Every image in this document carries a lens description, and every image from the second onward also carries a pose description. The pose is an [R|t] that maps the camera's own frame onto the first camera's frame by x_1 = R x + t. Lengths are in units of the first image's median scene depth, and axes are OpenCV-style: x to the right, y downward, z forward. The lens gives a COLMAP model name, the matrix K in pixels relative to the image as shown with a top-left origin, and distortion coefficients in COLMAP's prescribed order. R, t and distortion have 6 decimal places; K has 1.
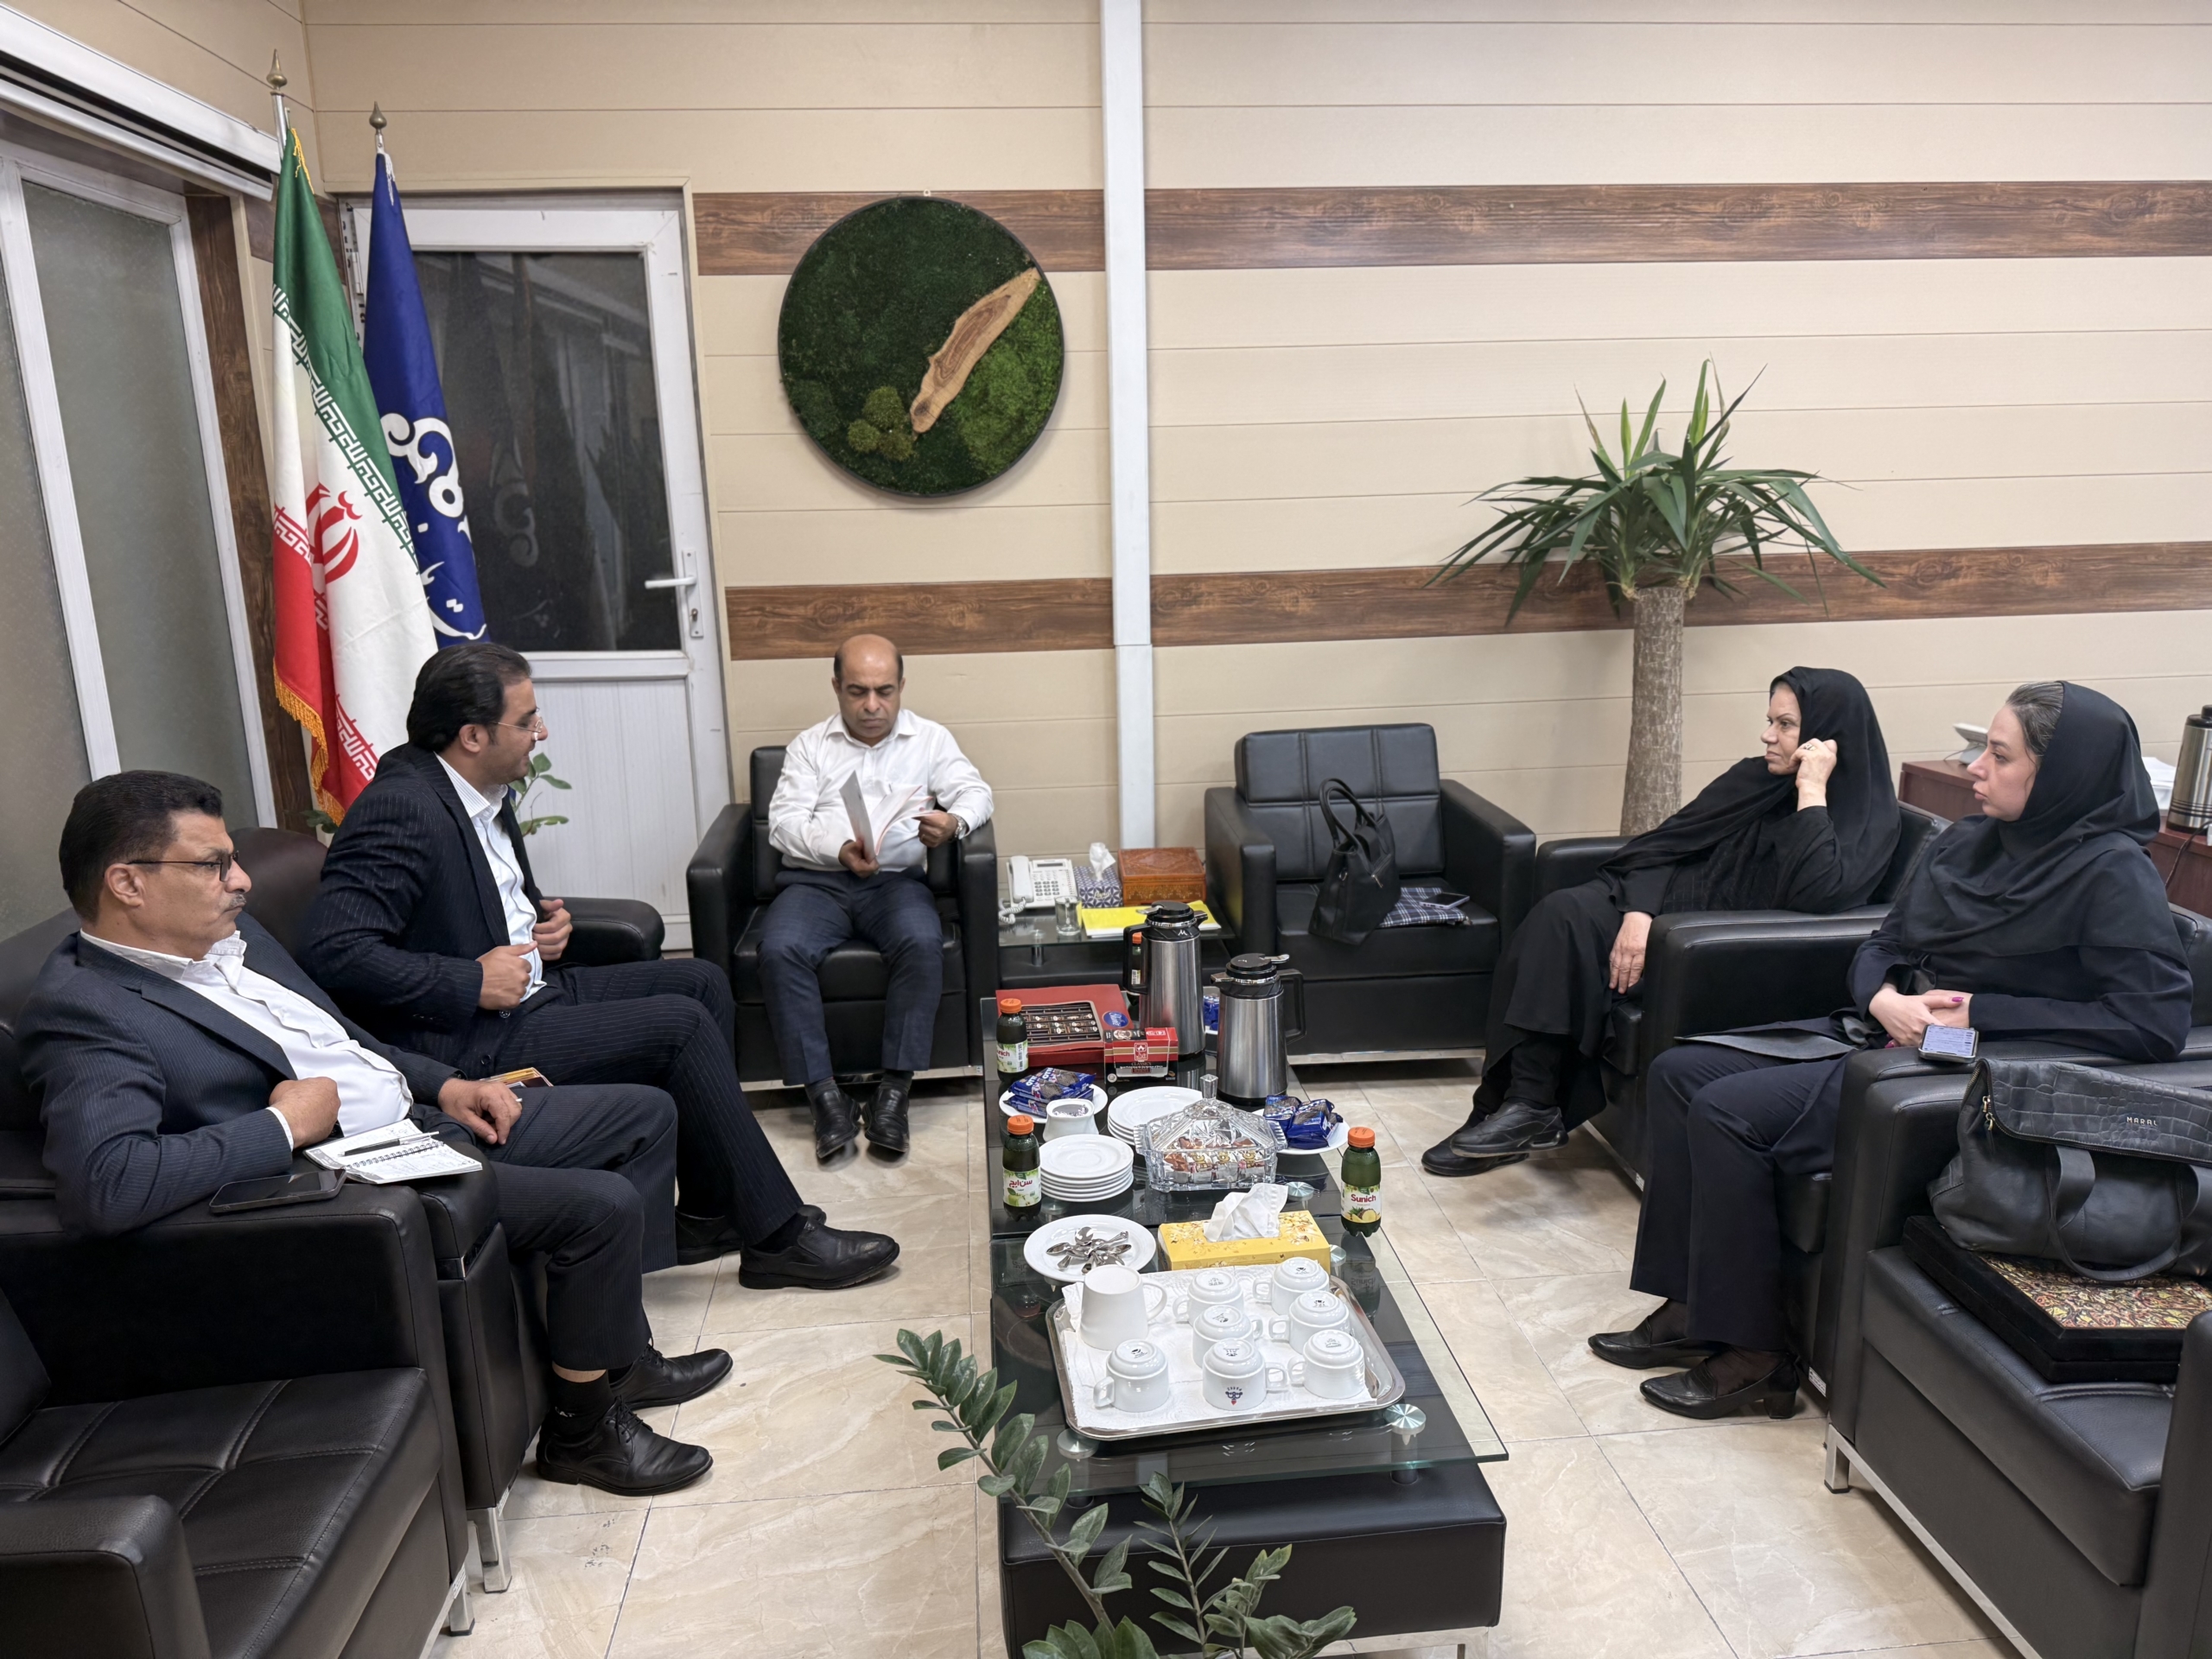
lens RADIAL K [[1557.6, 0, 1133.6], [0, 1557.6, 847.5], [0, 0, 1]] dist [0.064093, -0.085669]
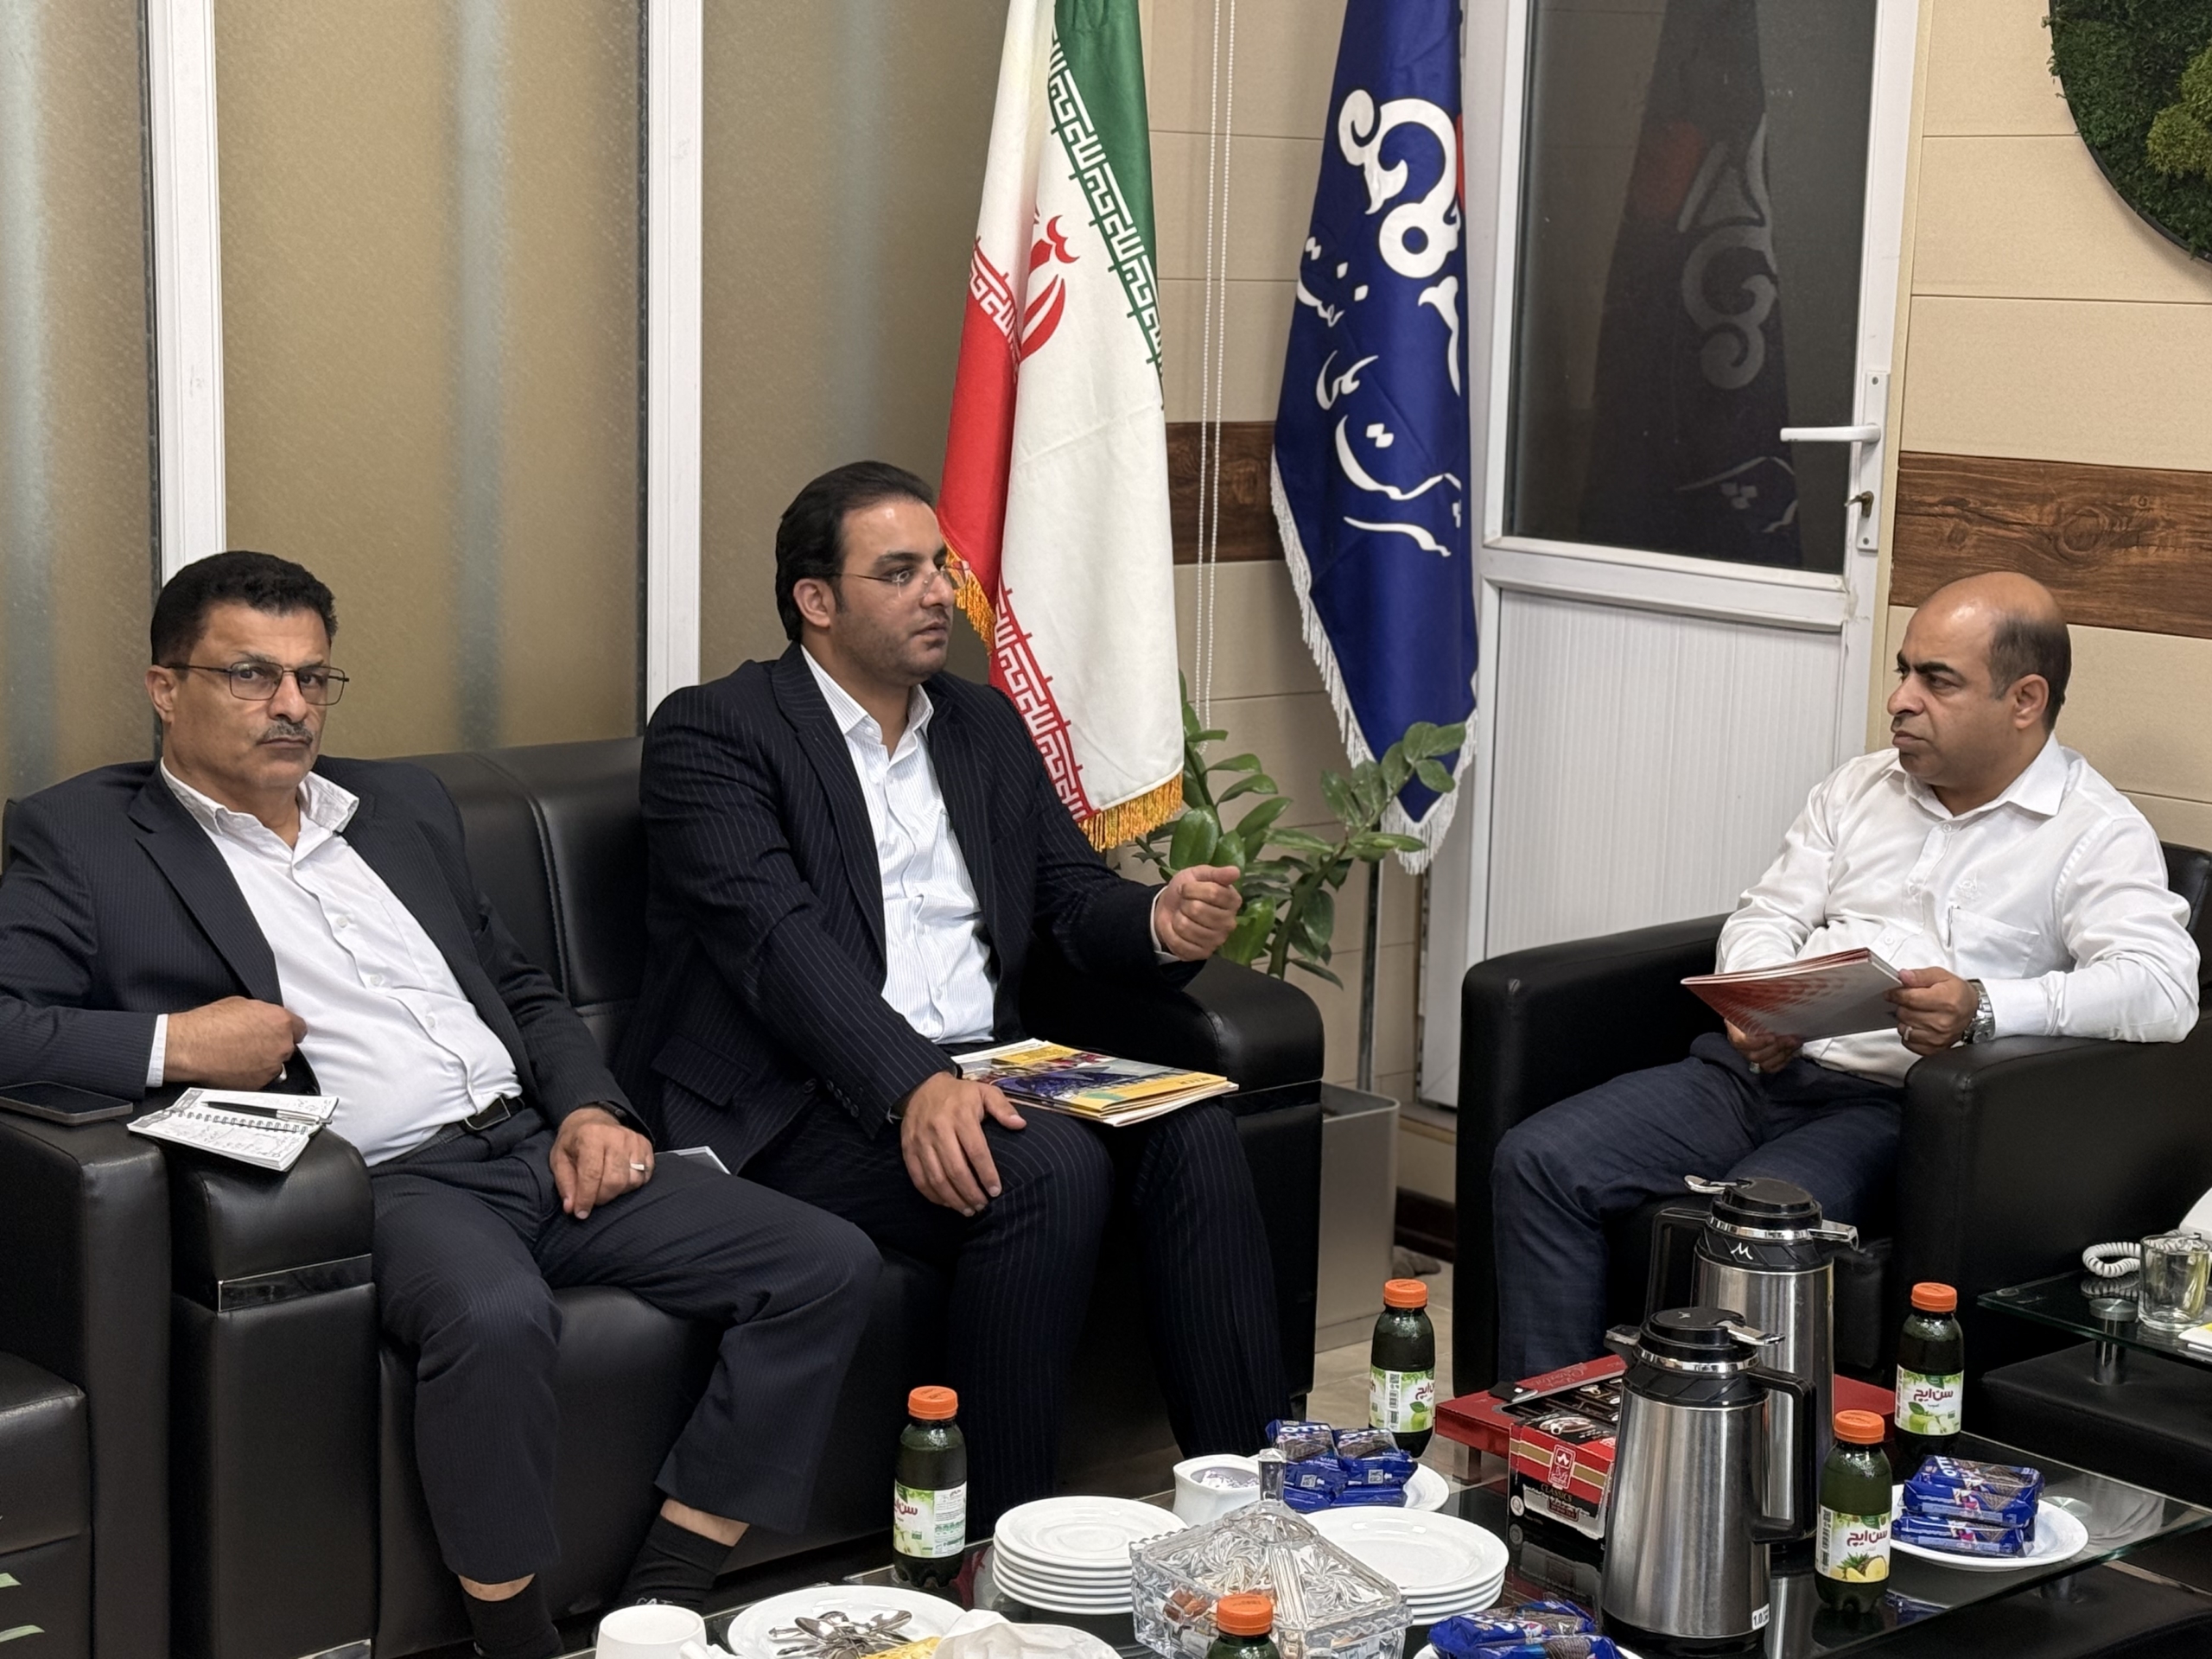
lens RADIAL K [[3830.4, 0, 1103.9], [0, 3830.4, 813.9], [0, 0, 1]] dist [0.154879, 0.000000]
pose [[0.565082, 0.161787, -0.809016, 0.563529], [-0.231319, 0.972322, 0.032873, -0.041684], [0.791943, 0.168565, 0.586867, 0.140268]]
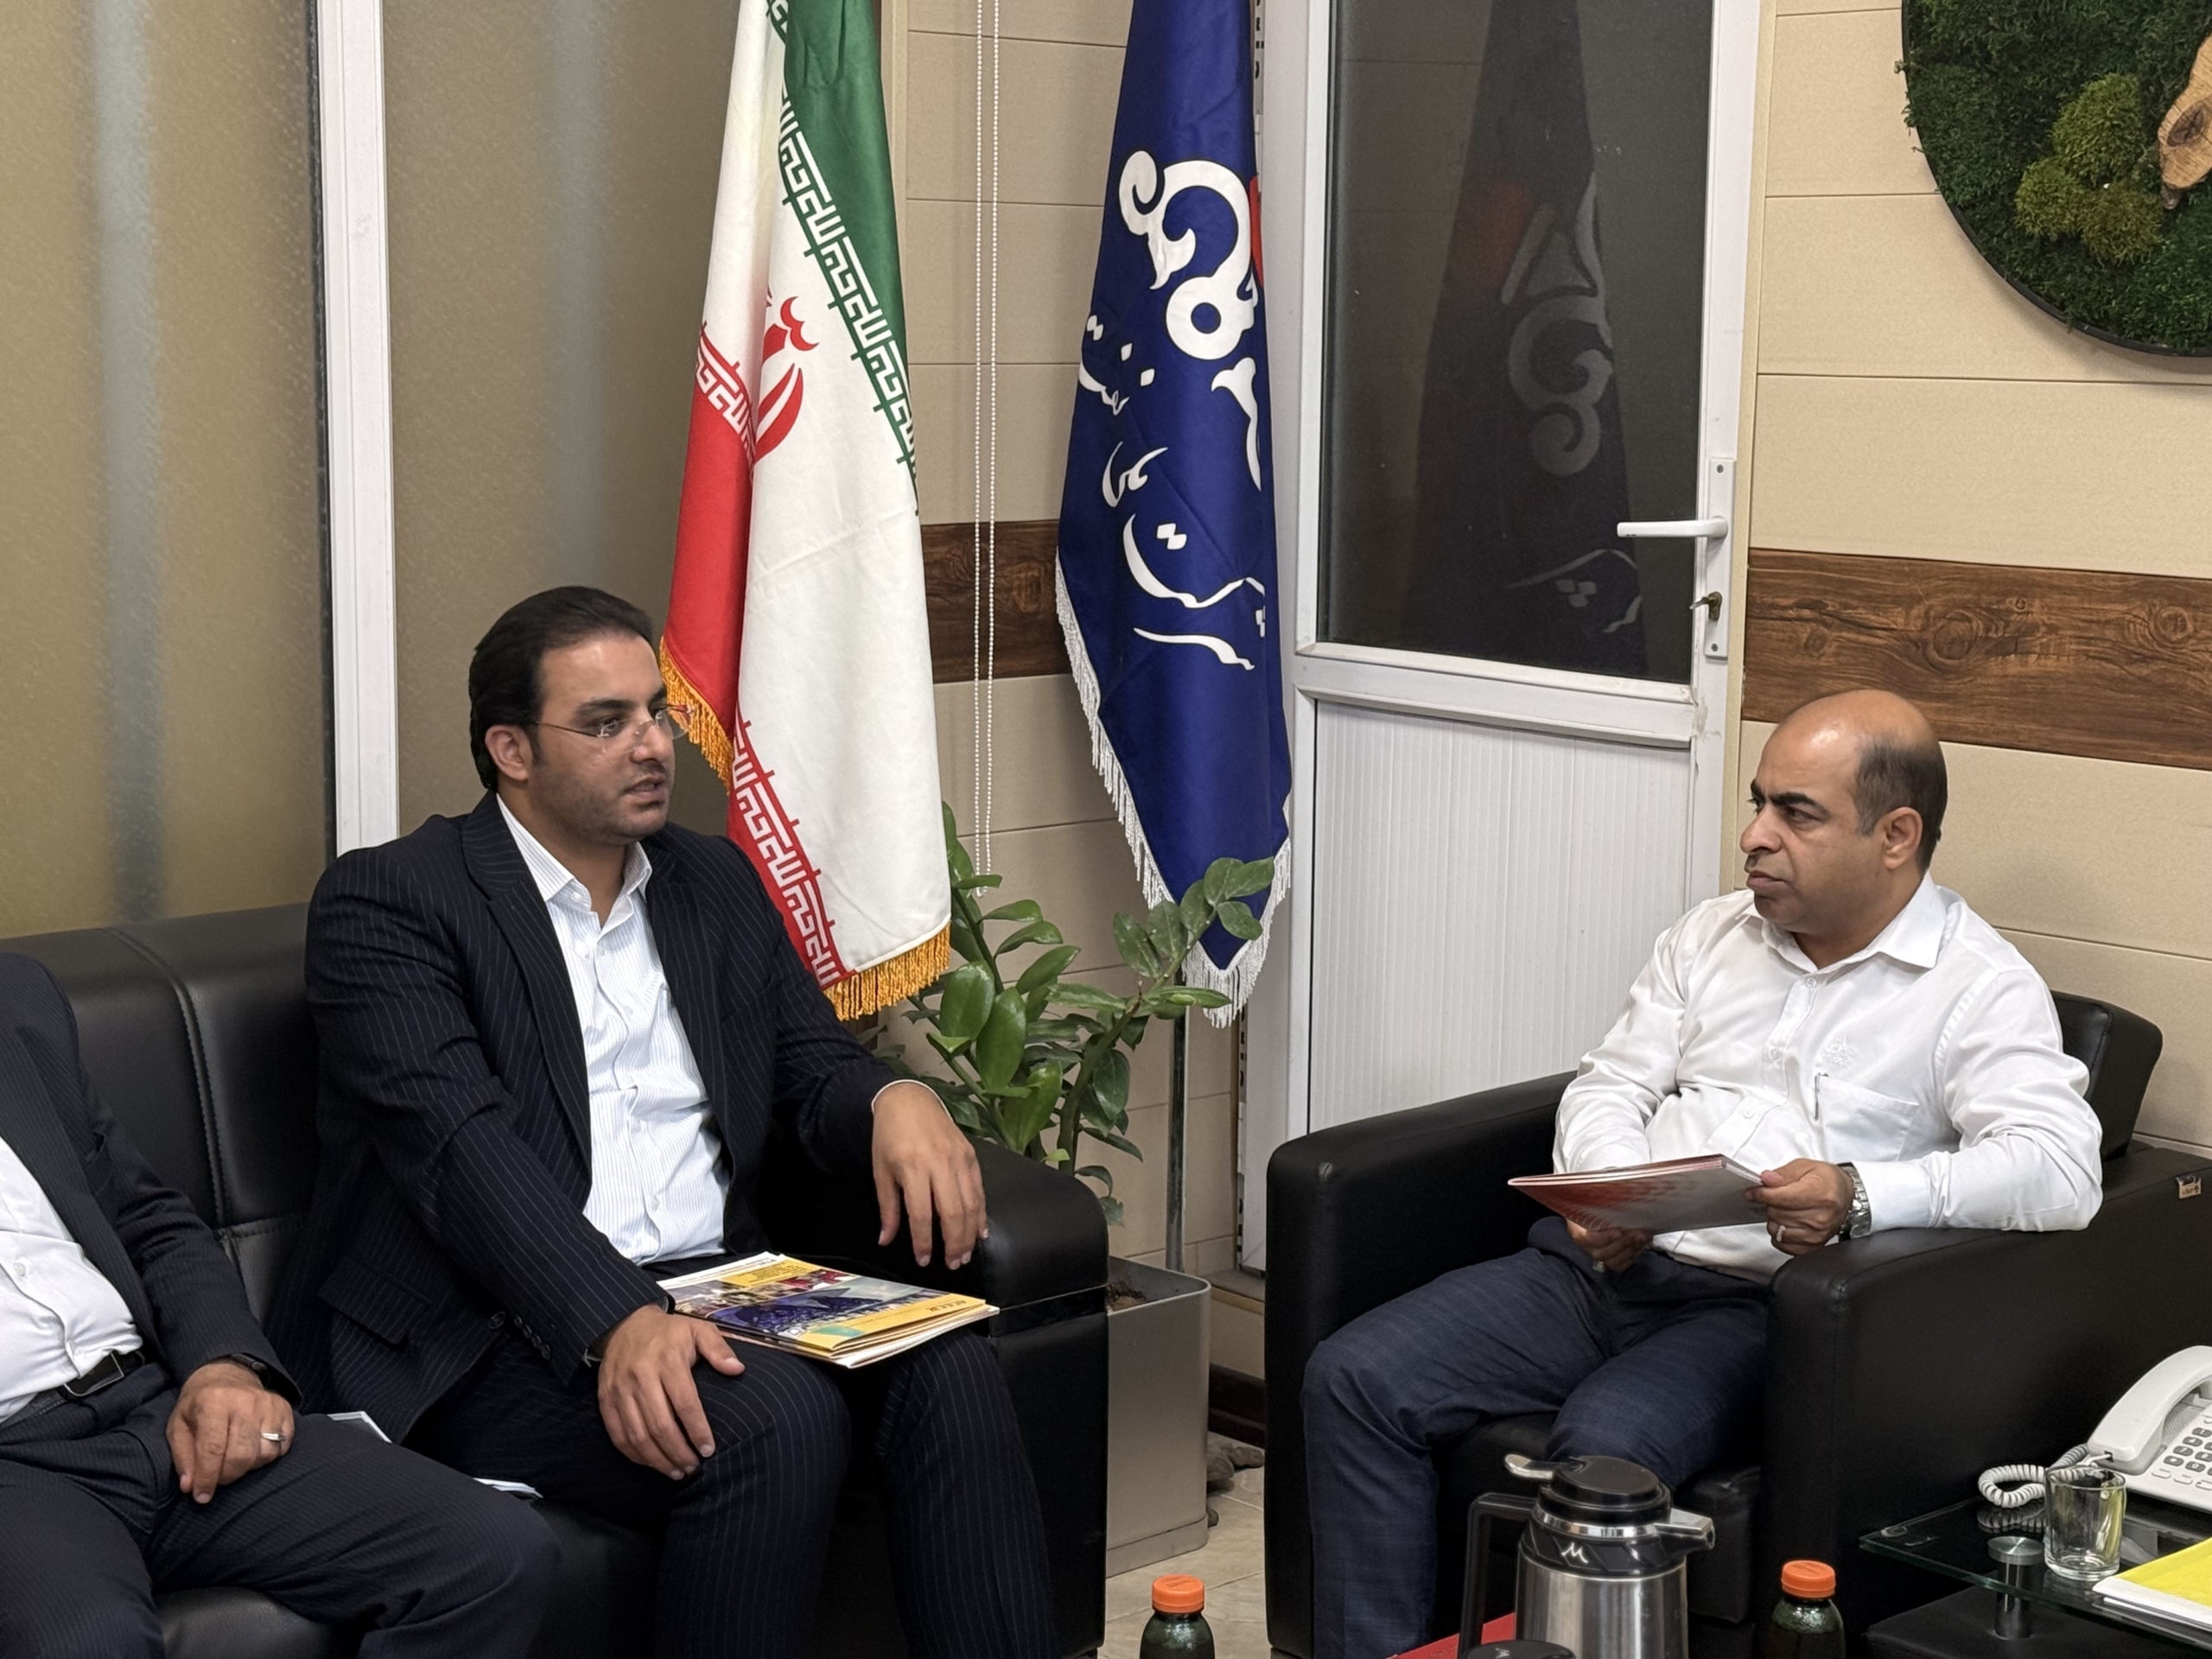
lens RADIAL K [[3830.4, 0, 1106.6], [0, 3830.4, 802.0], [0, 0, 1]] dist [0.154879, 0.000000]
pose [[0.593880, 0.136162, -0.792948, 0.466773], [-0.213300, 0.976954, 0.008007, -0.070037], [0.775764, 0.164381, 0.609237, 0.242020]]
